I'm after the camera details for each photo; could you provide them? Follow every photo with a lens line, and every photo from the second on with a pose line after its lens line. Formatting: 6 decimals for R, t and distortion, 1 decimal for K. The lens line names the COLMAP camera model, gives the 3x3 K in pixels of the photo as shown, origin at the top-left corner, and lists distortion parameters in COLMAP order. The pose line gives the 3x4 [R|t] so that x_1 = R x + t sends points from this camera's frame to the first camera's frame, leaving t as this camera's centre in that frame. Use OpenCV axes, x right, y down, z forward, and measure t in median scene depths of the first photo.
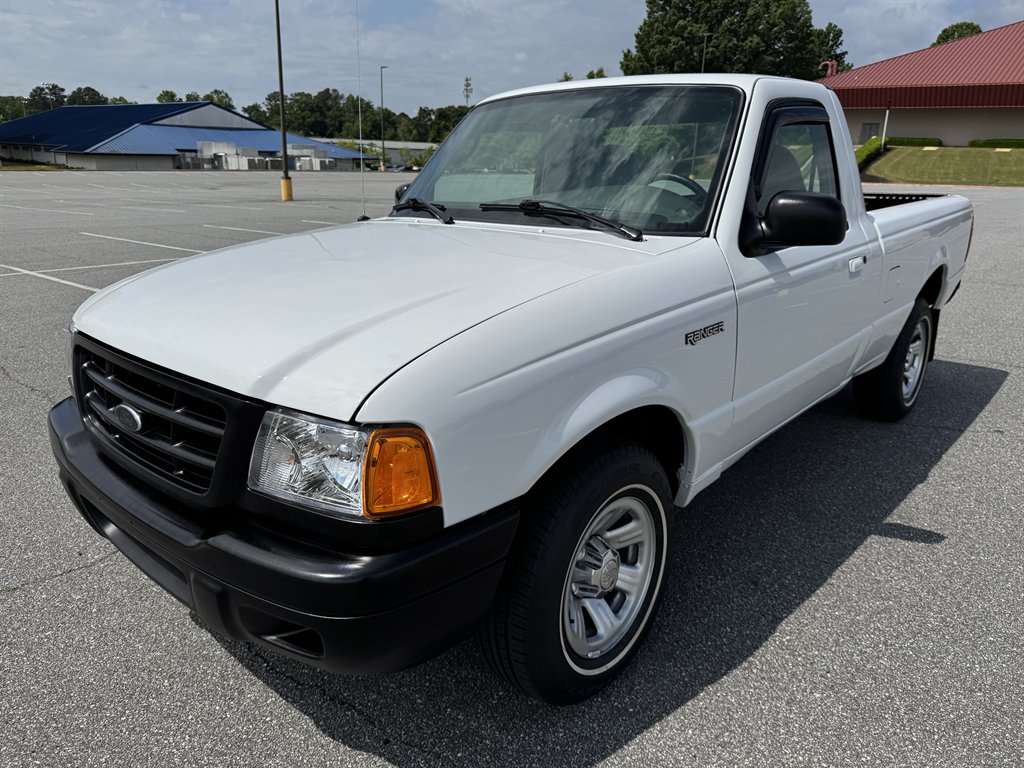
lens RADIAL K [[725.7, 0, 508.4], [0, 725.7, 385.4], [0, 0, 1]] dist [0.041410, -0.050614]
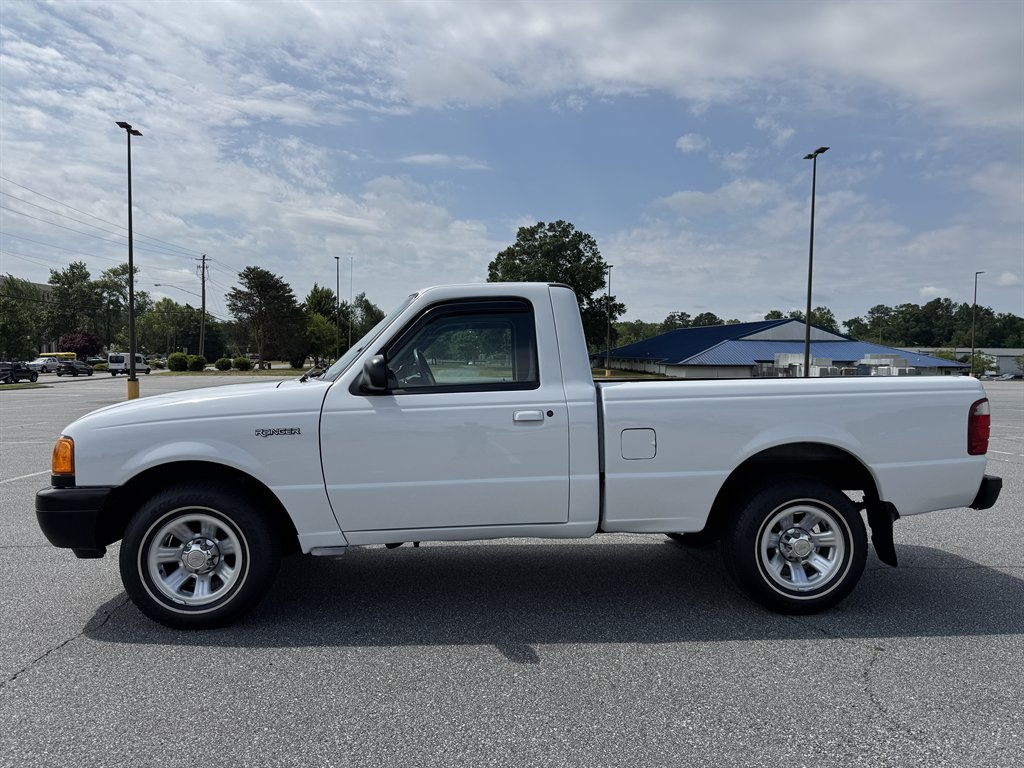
lens RADIAL K [[725.7, 0, 509.7], [0, 725.7, 379.6], [0, 0, 1]] dist [0.041410, -0.050614]
pose [[0.712656, 0.004415, -0.701500, 1.426382], [-0.203243, 0.958392, -0.200444, 0.032681], [0.671426, 0.285423, 0.683901, 0.126178]]
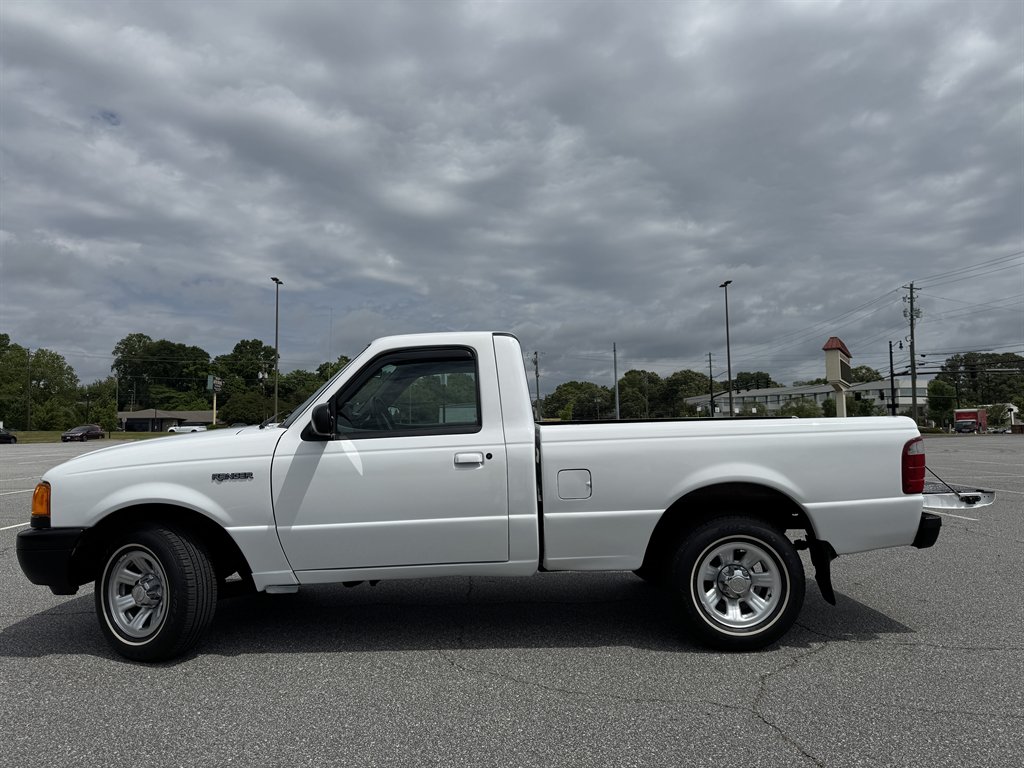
lens RADIAL K [[725.7, 0, 514.4], [0, 725.7, 387.6], [0, 0, 1]] dist [0.041410, -0.050614]
pose [[0.674663, -0.043800, -0.736826, 1.618047], [-0.202857, 0.948797, -0.242143, 0.014798], [0.709704, 0.312835, 0.631233, 0.211873]]
